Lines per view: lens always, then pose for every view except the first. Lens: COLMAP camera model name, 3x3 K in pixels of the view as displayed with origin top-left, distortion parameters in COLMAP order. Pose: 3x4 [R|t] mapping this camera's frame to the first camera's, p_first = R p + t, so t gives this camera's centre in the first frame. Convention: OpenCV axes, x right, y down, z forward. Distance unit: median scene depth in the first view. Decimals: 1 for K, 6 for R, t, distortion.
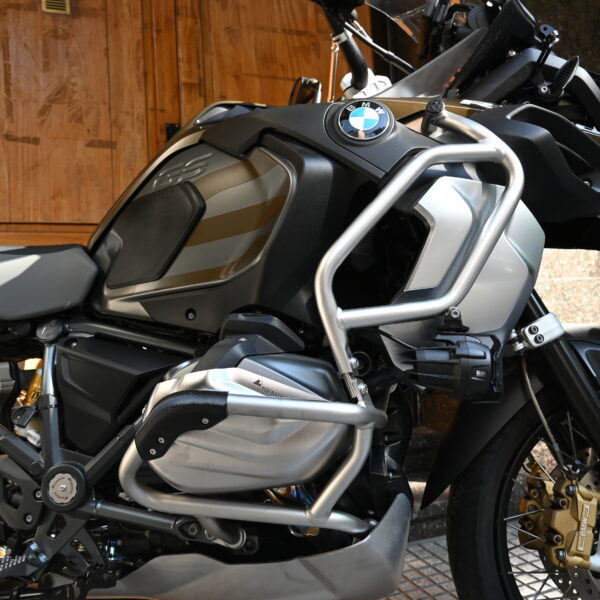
lens RADIAL K [[604.1, 0, 297.4], [0, 604.1, 299.5], [0, 0, 1]] dist [-0.013569, -0.002794]
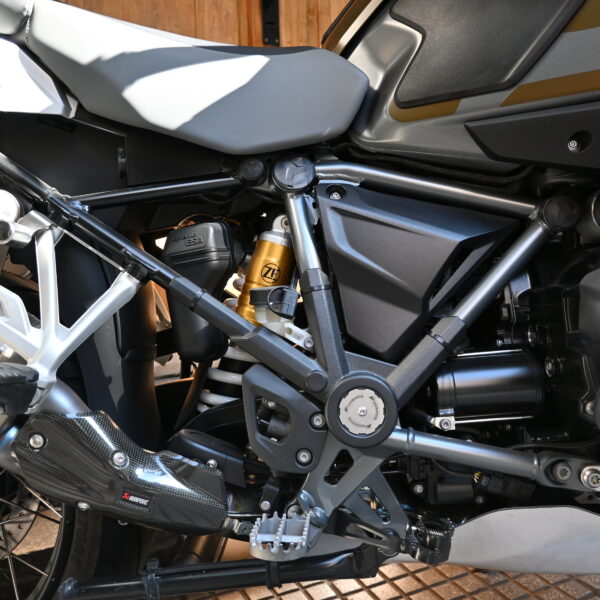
lens RADIAL K [[604.1, 0, 297.4], [0, 604.1, 299.5], [0, 0, 1]] dist [-0.013569, -0.002794]
pose [[0.995501, 0.022965, 0.091927, -0.507767], [-0.034863, 0.990901, 0.130000, 0.110532], [-0.088105, -0.132620, 0.987243, 0.375615]]
